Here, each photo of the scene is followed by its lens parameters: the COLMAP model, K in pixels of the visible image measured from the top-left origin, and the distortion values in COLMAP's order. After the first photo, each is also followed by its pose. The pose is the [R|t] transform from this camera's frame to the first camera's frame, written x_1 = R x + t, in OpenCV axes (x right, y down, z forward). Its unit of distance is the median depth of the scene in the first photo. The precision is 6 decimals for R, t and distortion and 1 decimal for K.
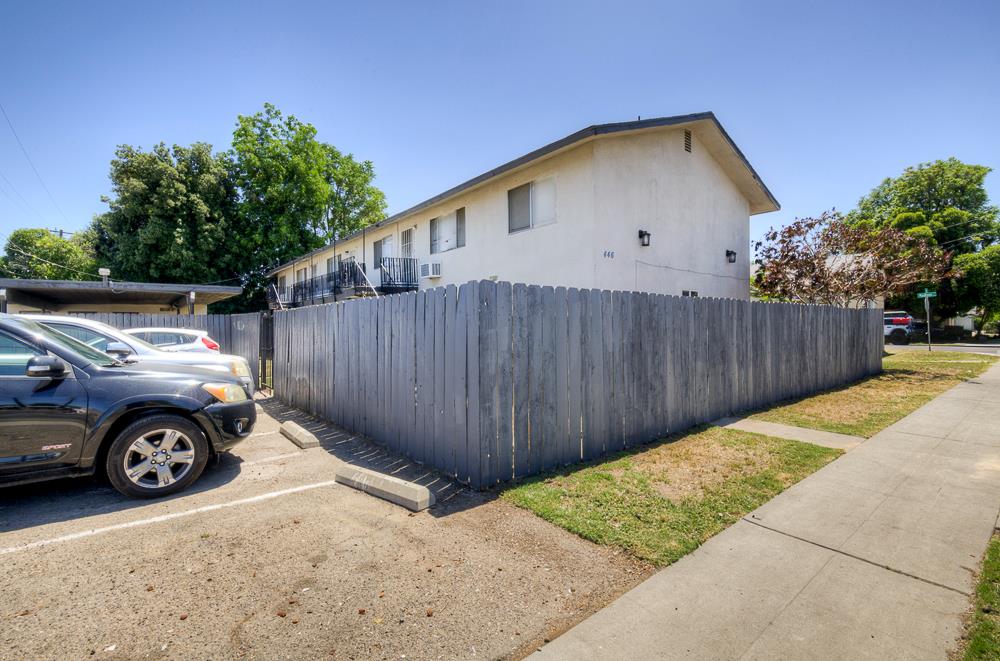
lens RADIAL K [[441.4, 0, 536.9], [0, 441.4, 353.5], [0, 0, 1]] dist [0.001559, 0.000580]
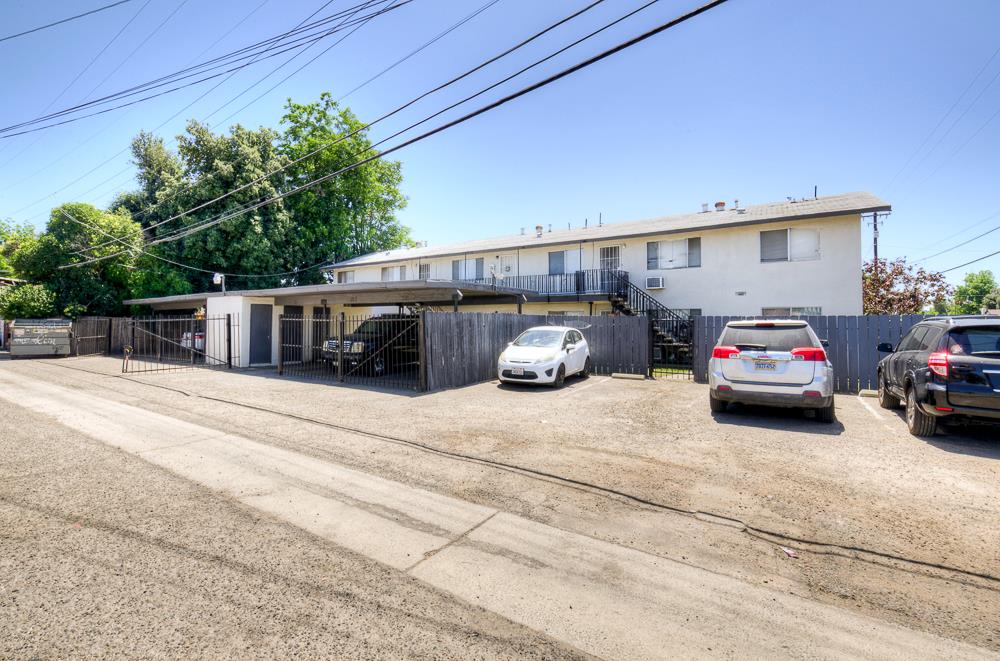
lens RADIAL K [[432.2, 0, 541.2], [0, 432.2, 331.9], [0, 0, 1]] dist [0.018424, -0.000084]
pose [[0.960962, 0.013633, 0.276346, -0.503195], [-0.001236, 0.998987, -0.044984, 0.002404], [-0.276679, 0.042886, 0.960005, -0.044188]]
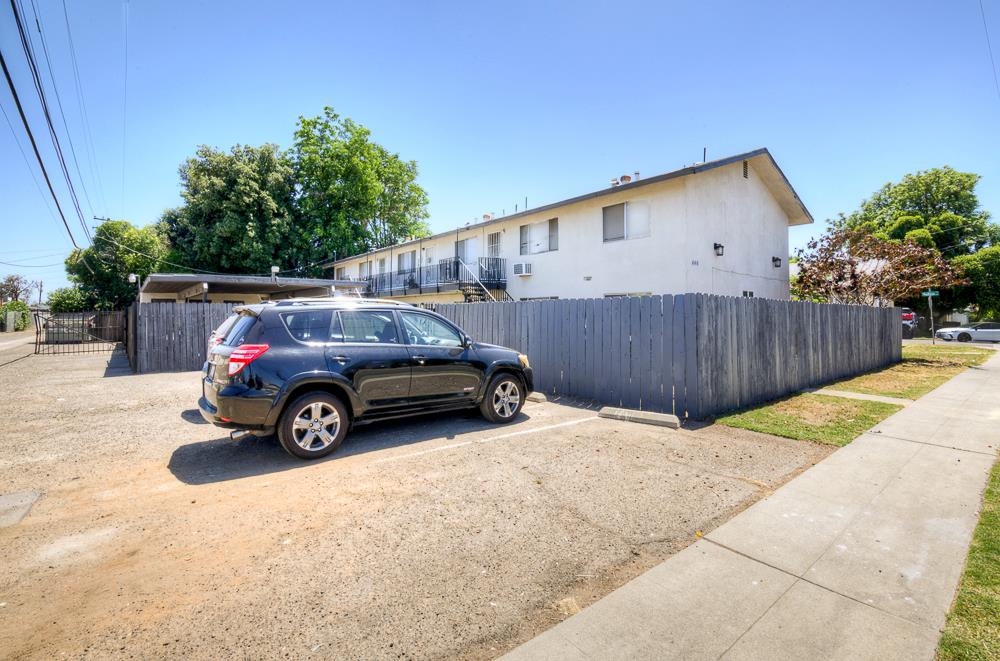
lens RADIAL K [[445.4, 0, 554.0], [0, 445.4, 325.8], [0, 0, 1]] dist [0.001495, 0.000168]
pose [[0.999478, 0.011877, 0.030028, -0.107772], [-0.010617, 0.999070, -0.041784, 0.004892], [-0.030496, 0.041444, 0.998675, -0.097477]]
